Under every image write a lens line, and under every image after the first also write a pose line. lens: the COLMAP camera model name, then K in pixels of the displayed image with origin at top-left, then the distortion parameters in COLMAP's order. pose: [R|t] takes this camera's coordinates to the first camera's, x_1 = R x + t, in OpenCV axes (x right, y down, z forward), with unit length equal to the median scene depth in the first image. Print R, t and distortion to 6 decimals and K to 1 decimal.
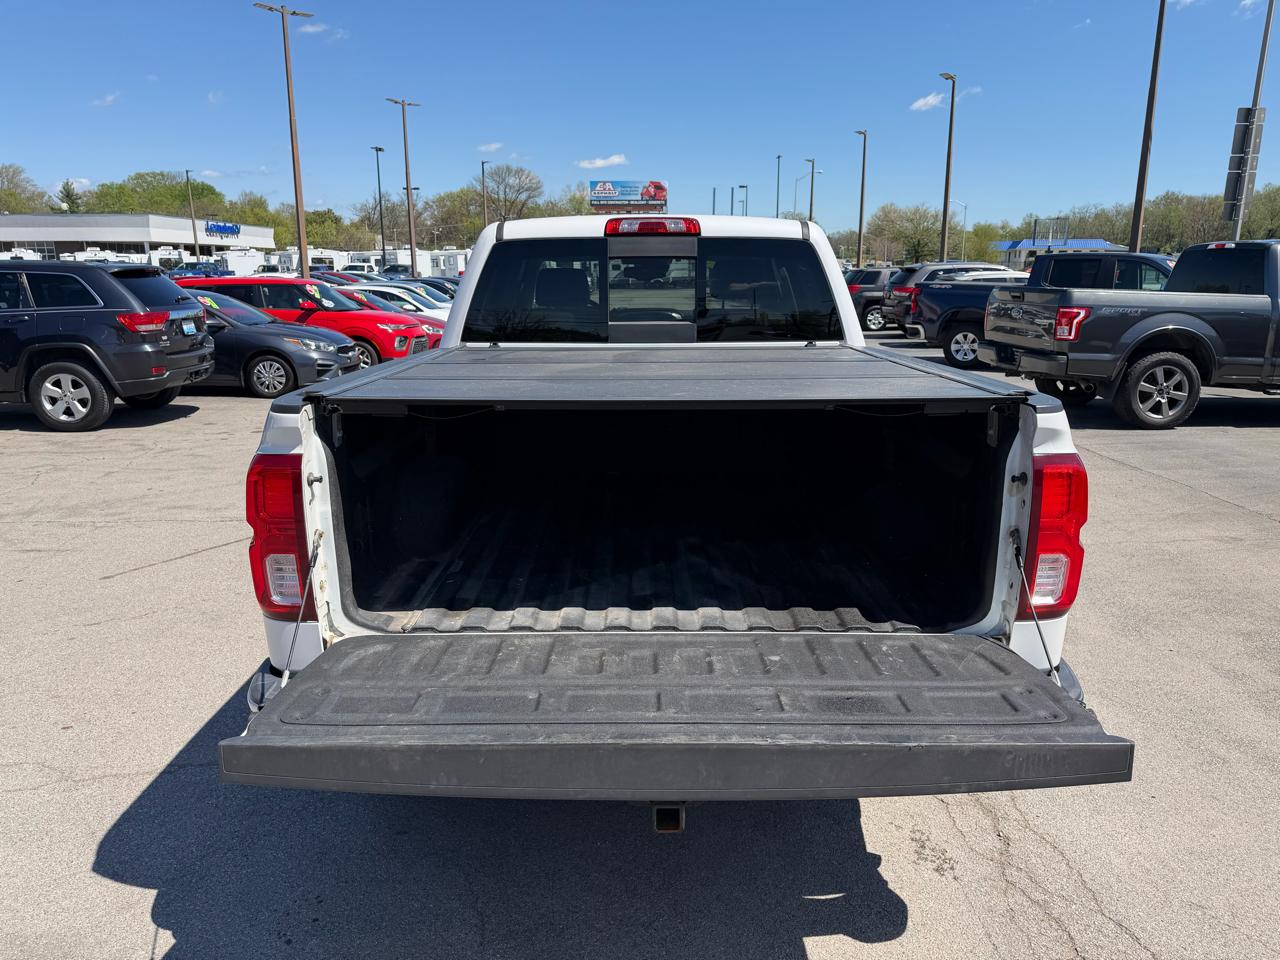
lens RADIAL K [[920.4, 0, 640.0], [0, 920.4, 480.0], [0, 0, 1]] dist [0.007634, -0.001531]
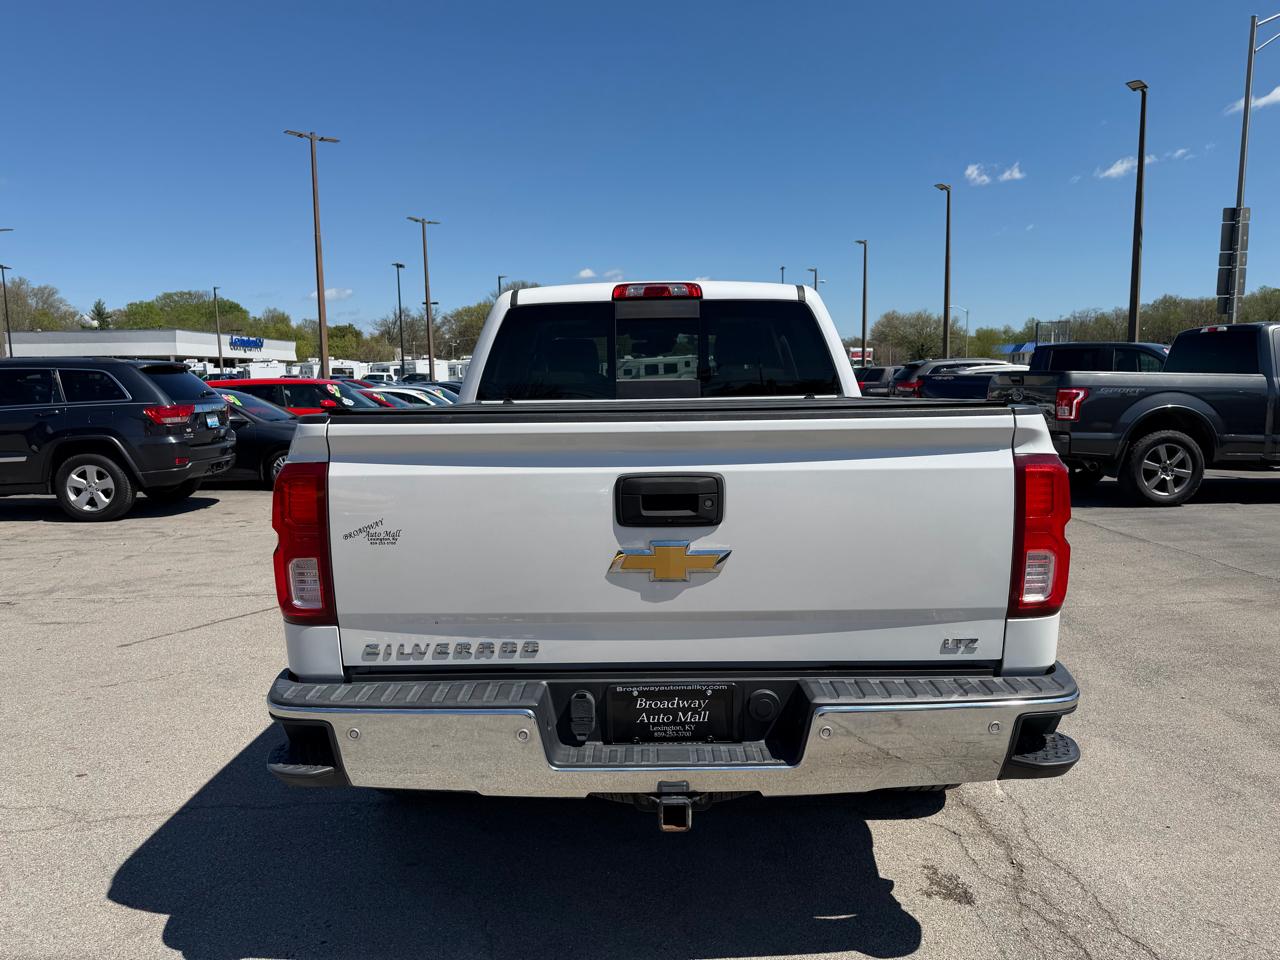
lens RADIAL K [[914.5, 0, 642.5], [0, 914.5, 479.4], [0, 0, 1]] dist [0.036990, -0.037080]
pose [[0.999866, -0.012208, -0.010934, 0.002312], [0.010876, 0.993365, -0.114488, 0.025148], [0.012259, 0.114353, 0.993364, -0.010615]]
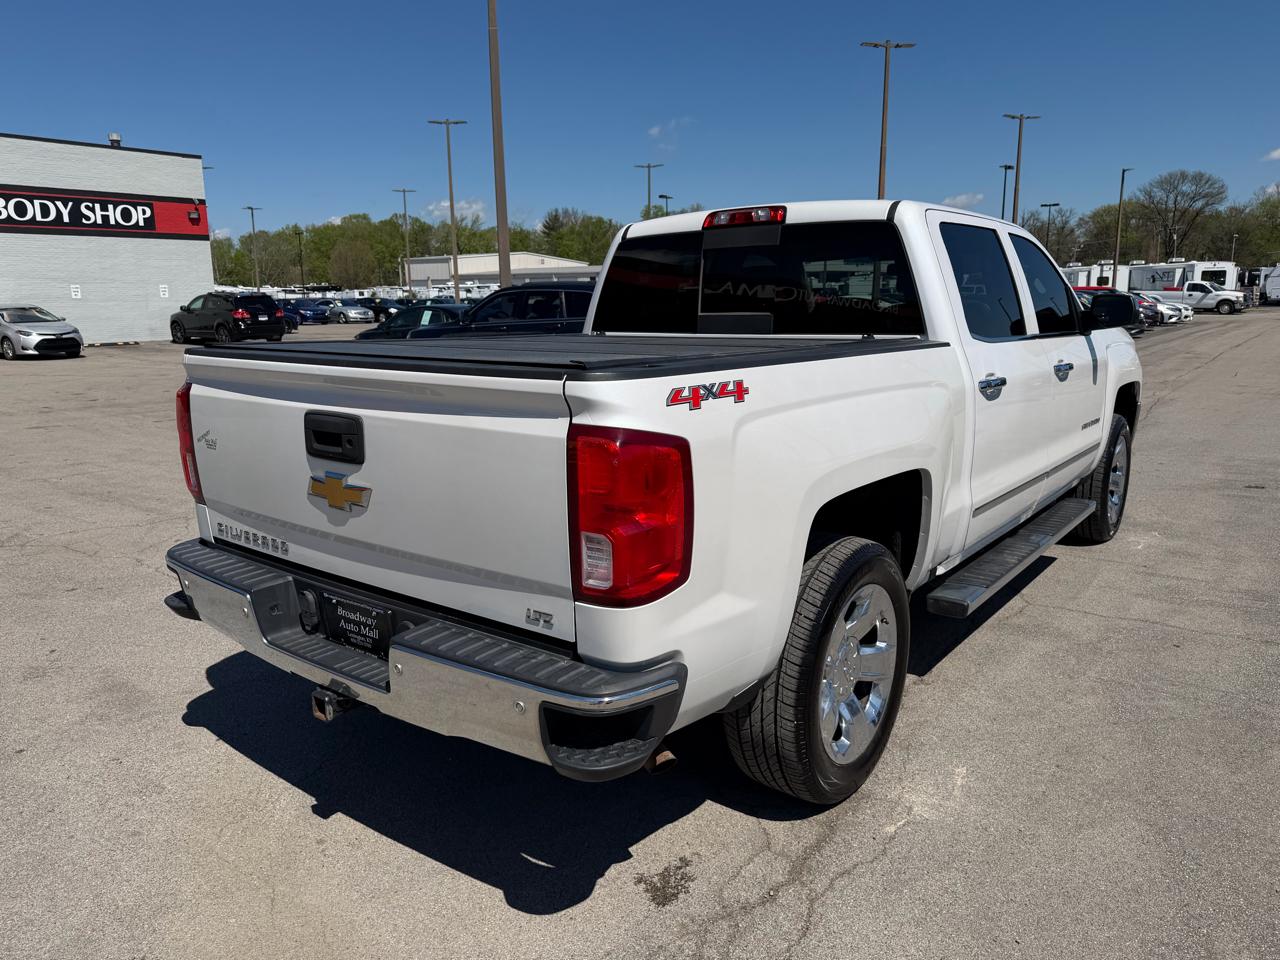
lens RADIAL K [[902.5, 0, 635.2], [0, 902.5, 478.7], [0, 0, 1]] dist [0.047361, -0.040891]
pose [[0.784444, 0.112874, -0.609842, 0.224981], [-0.126270, 0.991771, 0.021142, 0.000177], [0.607209, 0.060420, 0.792241, 0.067484]]
